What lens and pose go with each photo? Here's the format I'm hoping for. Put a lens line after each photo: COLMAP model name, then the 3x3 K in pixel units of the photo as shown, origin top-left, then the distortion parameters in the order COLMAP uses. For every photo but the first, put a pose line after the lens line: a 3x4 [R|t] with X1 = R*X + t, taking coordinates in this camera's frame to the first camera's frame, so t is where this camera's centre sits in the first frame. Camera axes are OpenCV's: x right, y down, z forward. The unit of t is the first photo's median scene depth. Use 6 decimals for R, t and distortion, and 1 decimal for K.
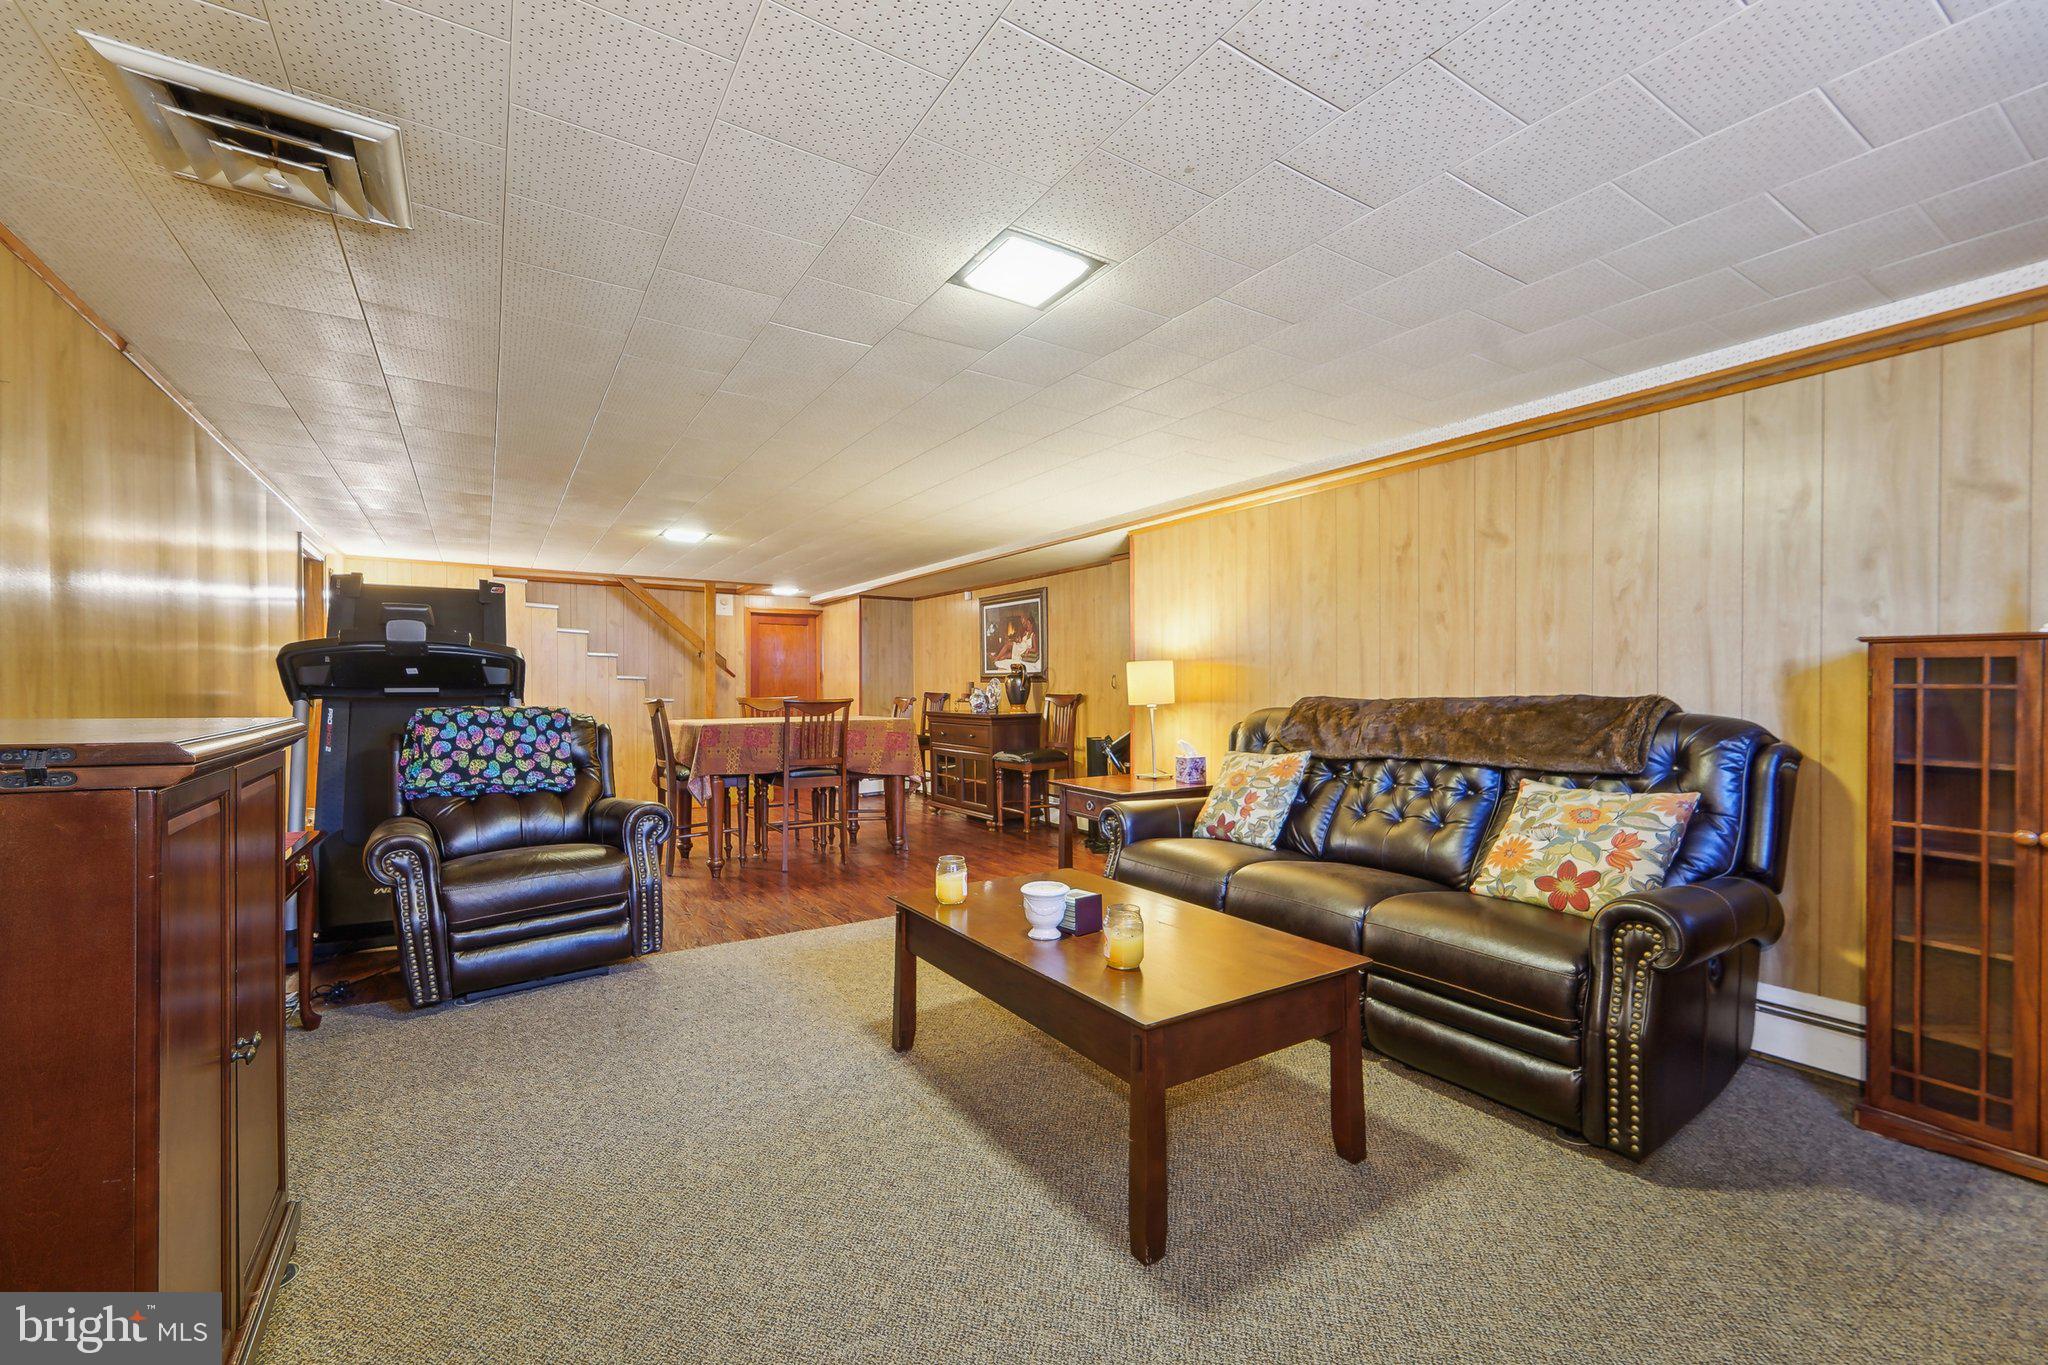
lens RADIAL K [[834.1, 0, 1025.7], [0, 834.1, 691.4], [0, 0, 1]] dist [0.020752, 0.000041]
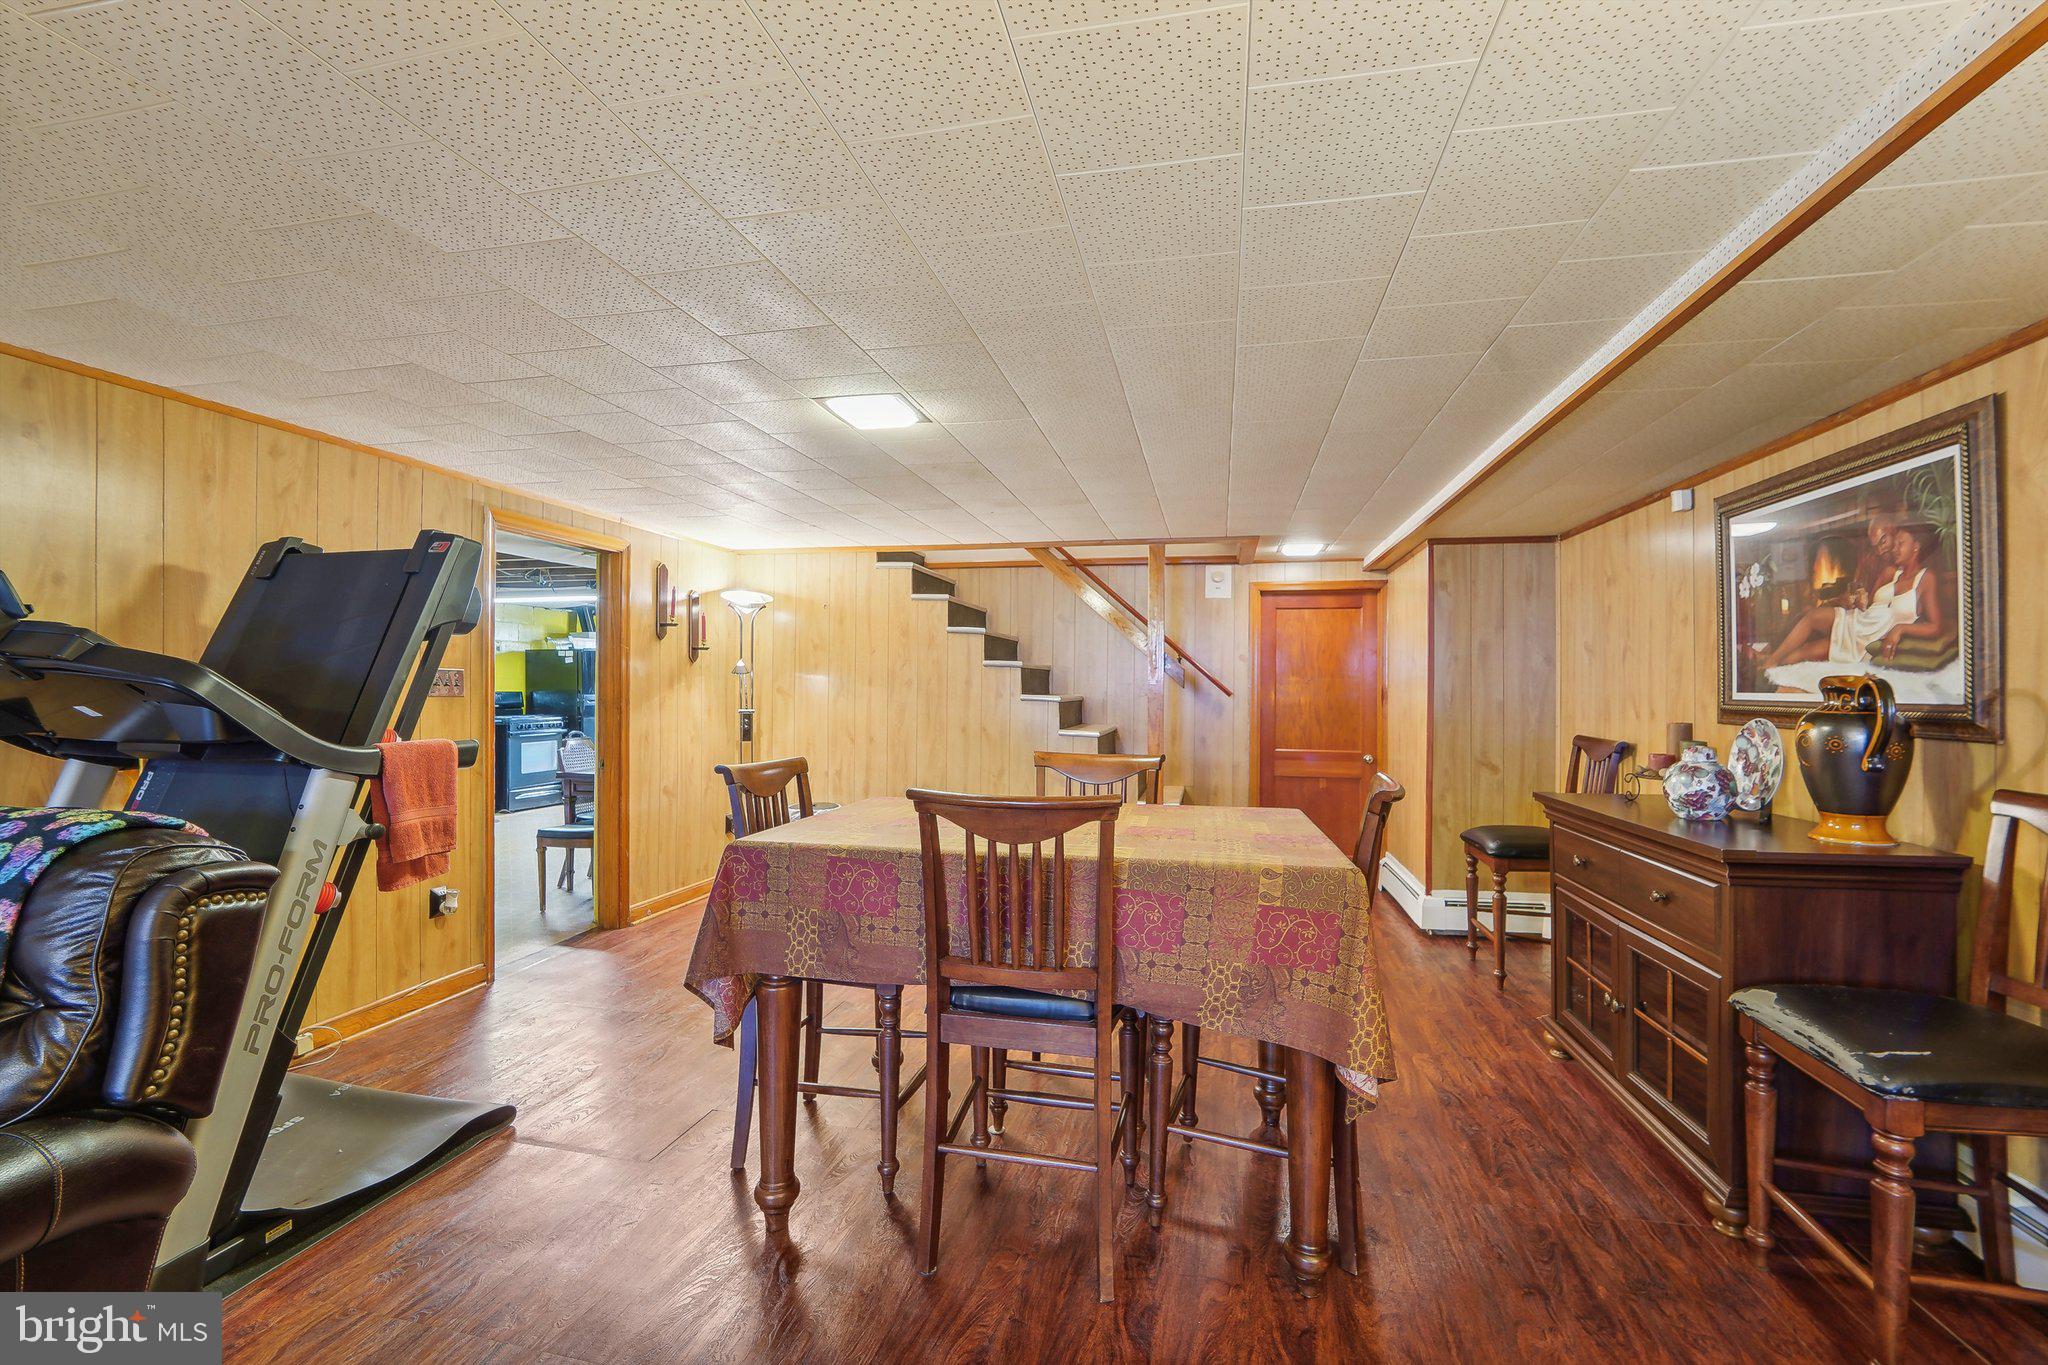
lens RADIAL K [[857.3, 0, 1022.7], [0, 857.3, 687.5], [0, 0, 1]] dist [-0.008209, 0.000292]
pose [[0.701840, 0.005270, -0.712315, -0.001077], [-0.013394, 0.999893, -0.005799, -0.022948], [0.712209, 0.013611, 0.701836, 0.565297]]
